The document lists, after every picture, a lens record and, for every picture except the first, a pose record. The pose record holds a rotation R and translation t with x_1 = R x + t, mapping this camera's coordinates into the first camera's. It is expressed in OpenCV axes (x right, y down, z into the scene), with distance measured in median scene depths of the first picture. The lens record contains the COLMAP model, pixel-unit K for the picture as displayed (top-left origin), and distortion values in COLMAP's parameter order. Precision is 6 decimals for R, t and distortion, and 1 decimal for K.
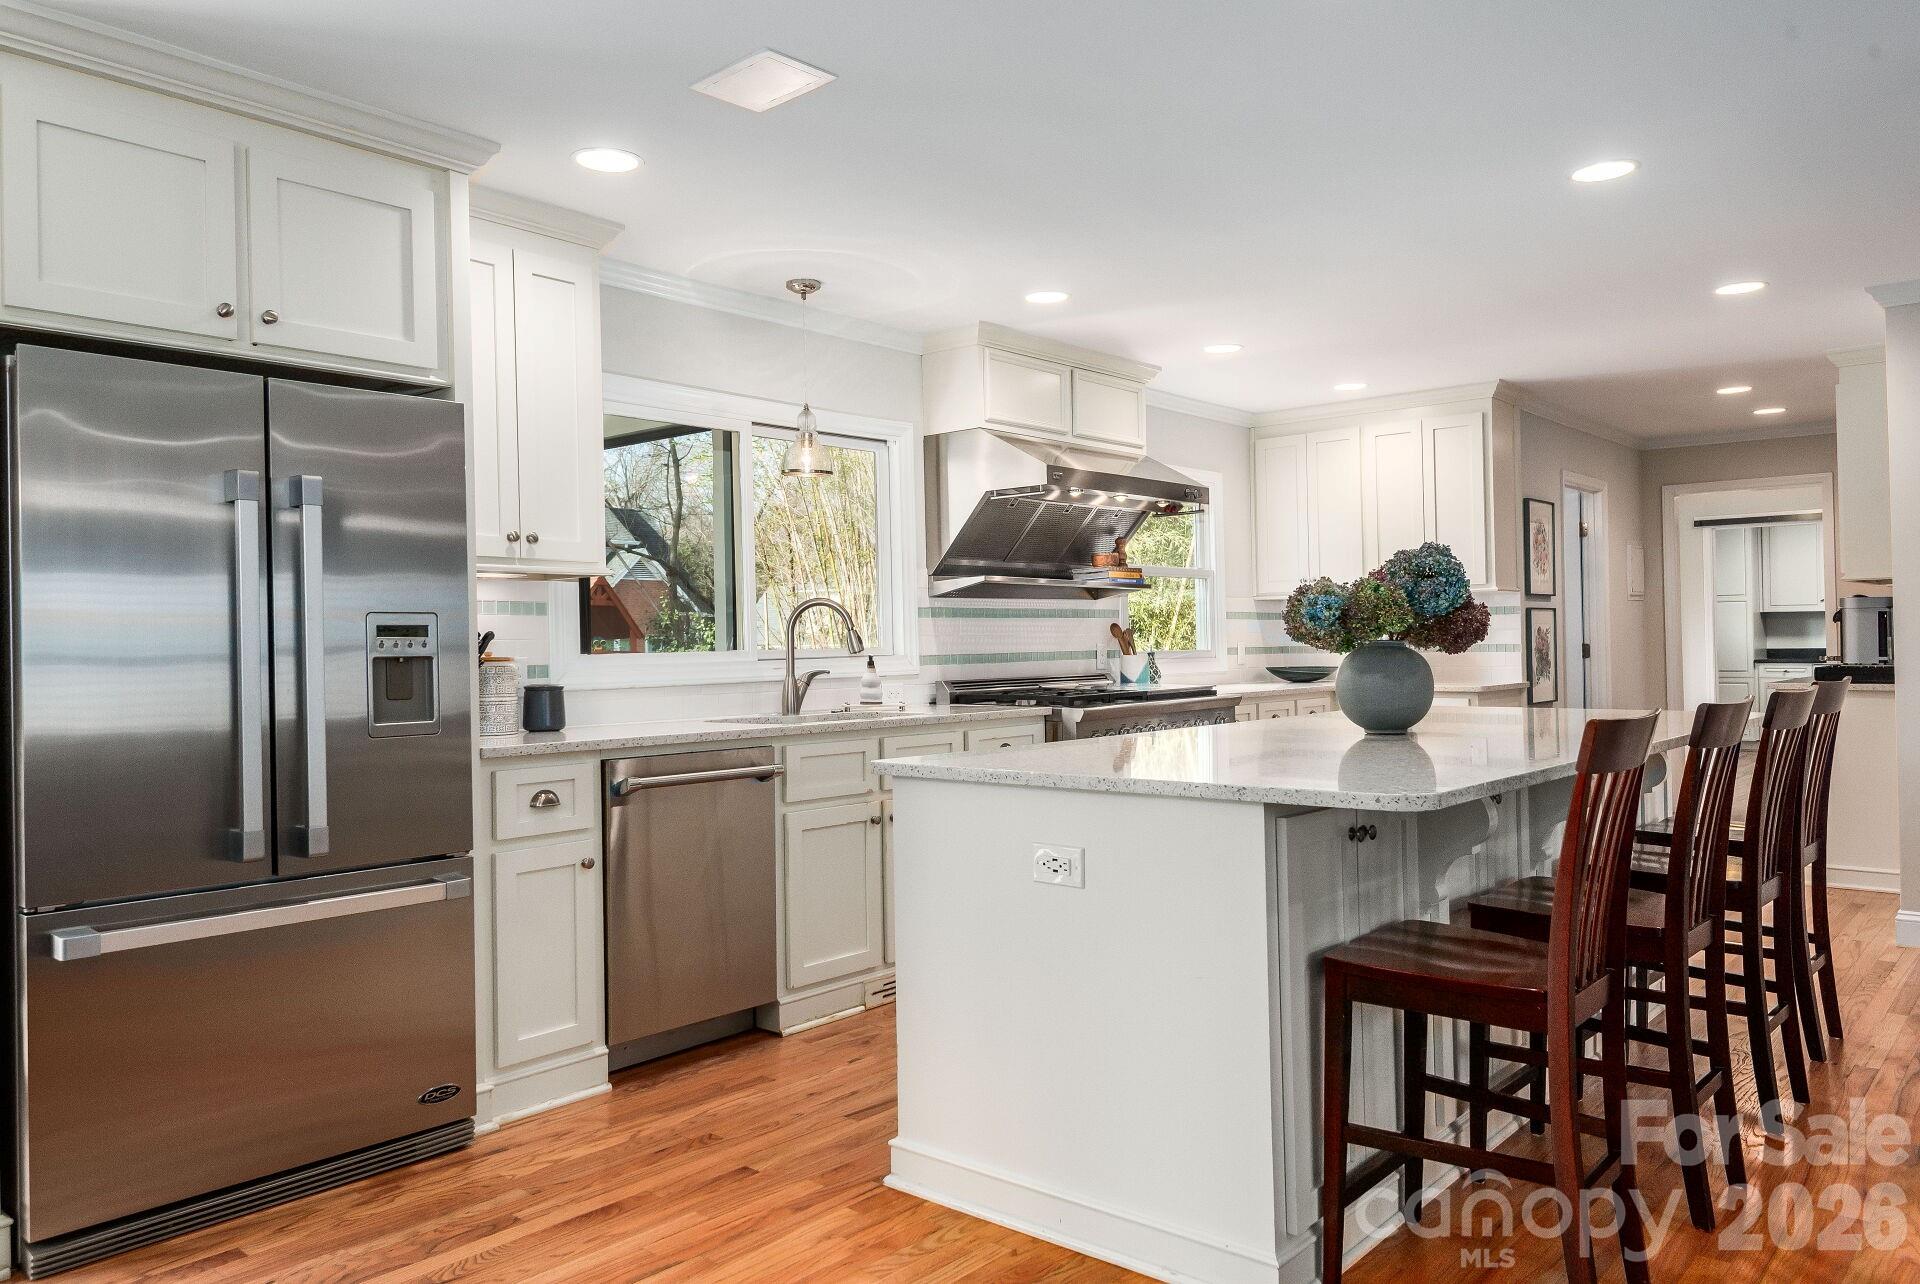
lens RADIAL K [[1327.4, 0, 968.9], [0, 1327.4, 639.7], [0, 0, 1]] dist [-0.001814, 0.000961]
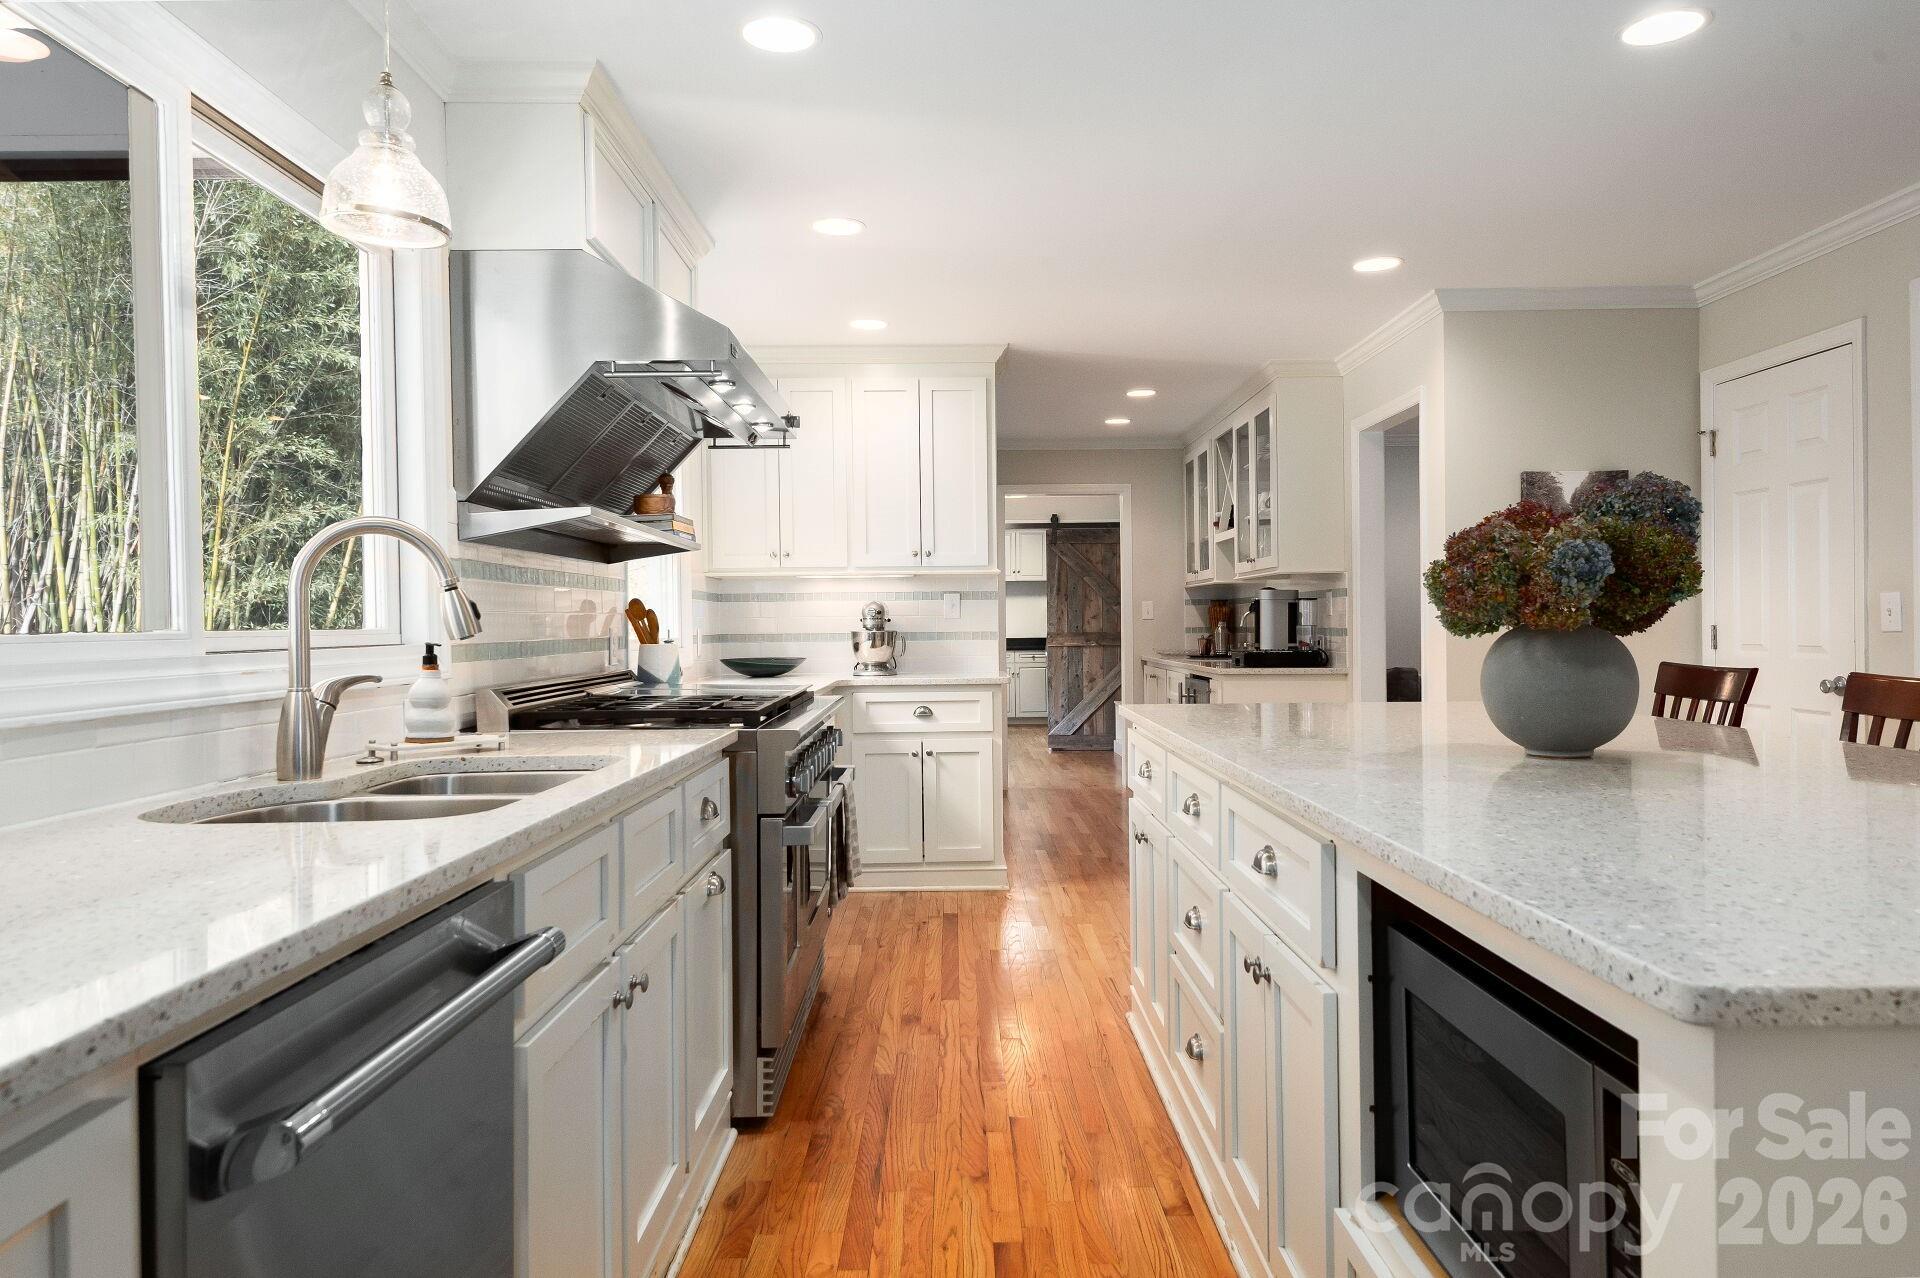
lens RADIAL K [[1190.0, 0, 967.4], [0, 1190.0, 636.4], [0, 0, 1]] dist [0.037273, 0.000146]
pose [[0.752822, 0.000970, 0.658223, -0.196218], [-0.002767, 0.999995, 0.001691, 0.006924], [-0.658218, -0.003094, 0.752821, 0.463313]]
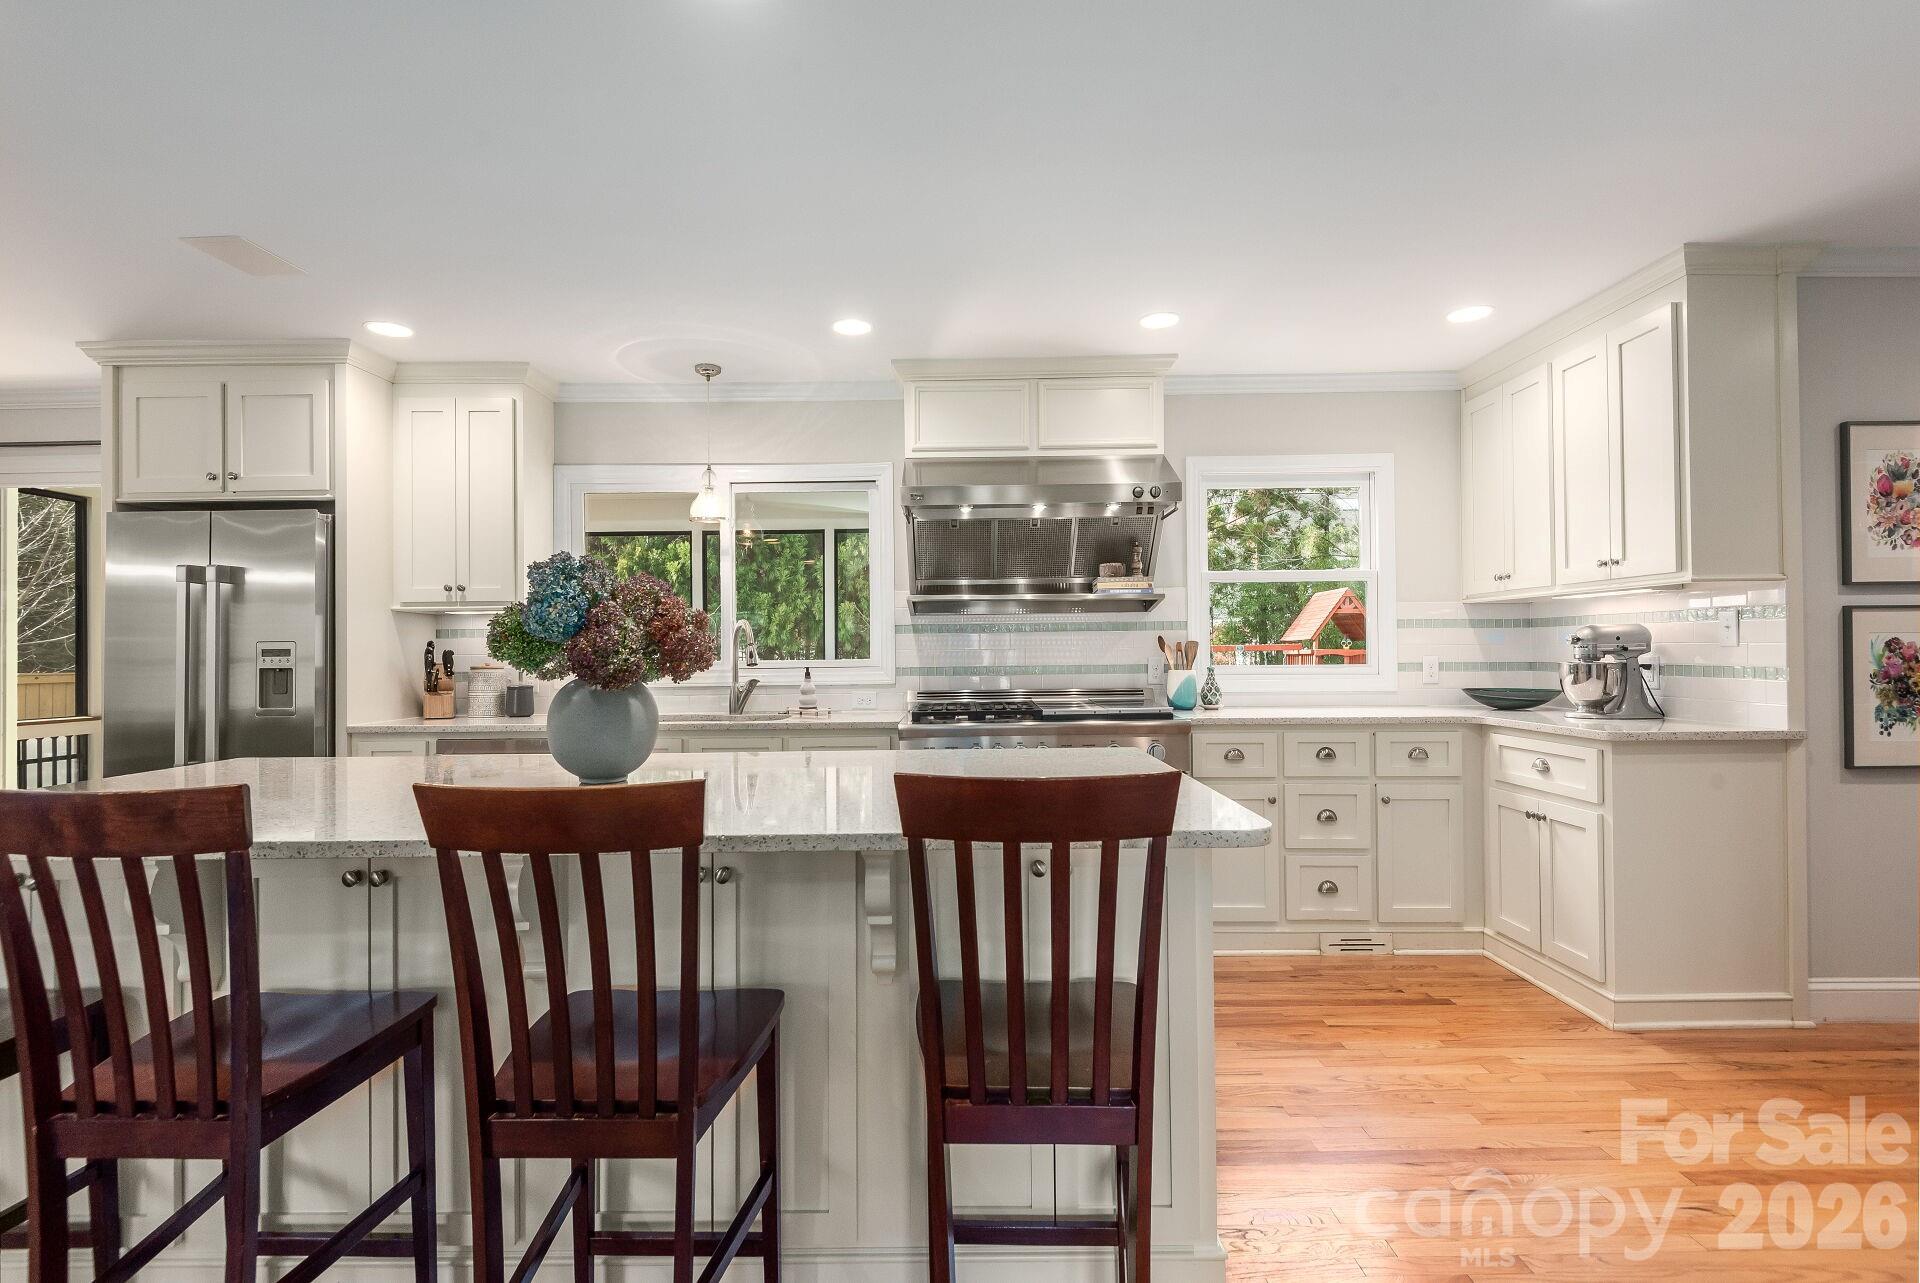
lens RADIAL K [[992.5, 0, 958.6], [0, 992.5, 648.7], [0, 0, 1]] dist [0.008313, -0.000095]
pose [[0.638737, 0.007971, -0.769384, 0.638870], [0.002635, 0.999918, 0.012547, -0.014579], [0.769421, -0.010041, 0.638663, 0.505877]]
